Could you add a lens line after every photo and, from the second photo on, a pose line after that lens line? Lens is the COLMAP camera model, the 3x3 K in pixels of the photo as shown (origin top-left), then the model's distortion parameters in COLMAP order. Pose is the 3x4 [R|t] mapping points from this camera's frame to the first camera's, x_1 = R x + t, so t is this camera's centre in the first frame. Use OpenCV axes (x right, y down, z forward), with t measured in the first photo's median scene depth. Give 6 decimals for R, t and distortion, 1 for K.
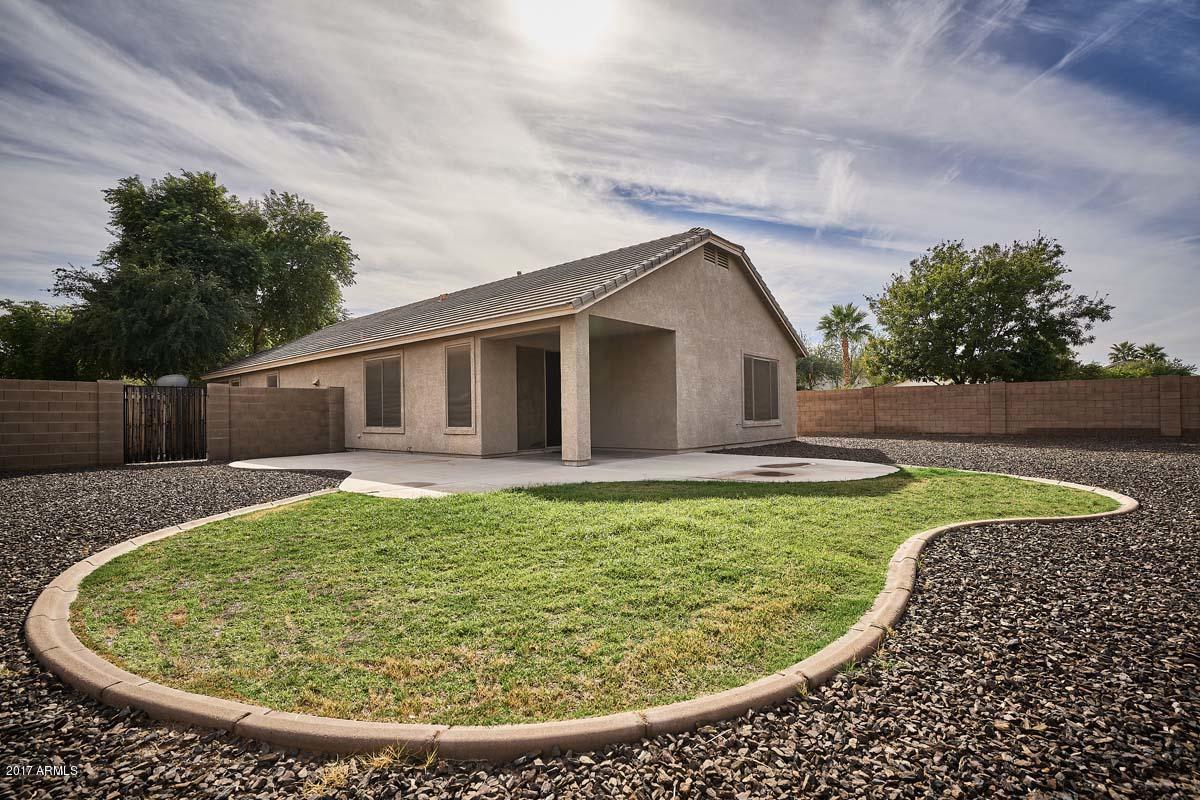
lens RADIAL K [[558.4, 0, 593.4], [0, 558.4, 410.6], [0, 0, 1]] dist [0.000529, 0.000139]
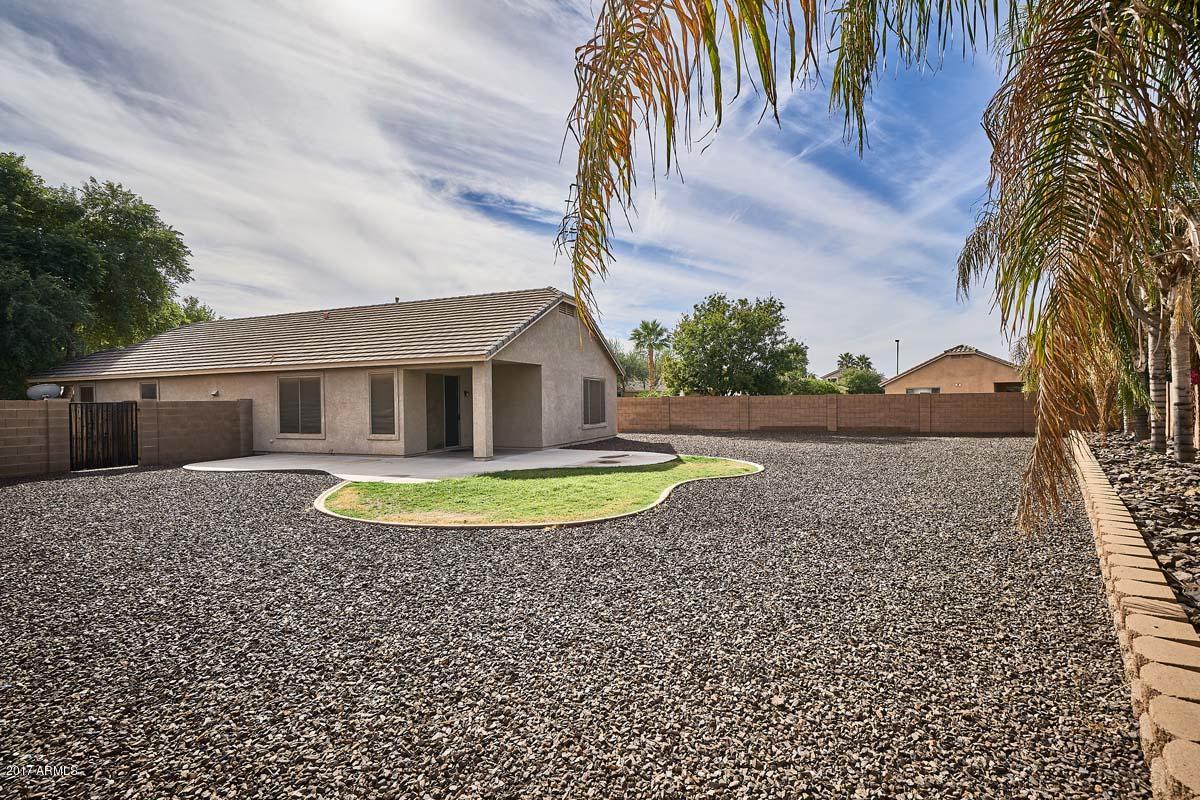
lens RADIAL K [[555.1, 0, 600.0], [0, 555.1, 419.4], [0, 0, 1]] dist [0.000496, 0.000207]
pose [[0.945319, -0.007261, 0.326067, -0.144213], [-0.003055, 0.999511, 0.031113, -0.038433], [-0.326134, -0.030408, 0.944834, -0.327614]]
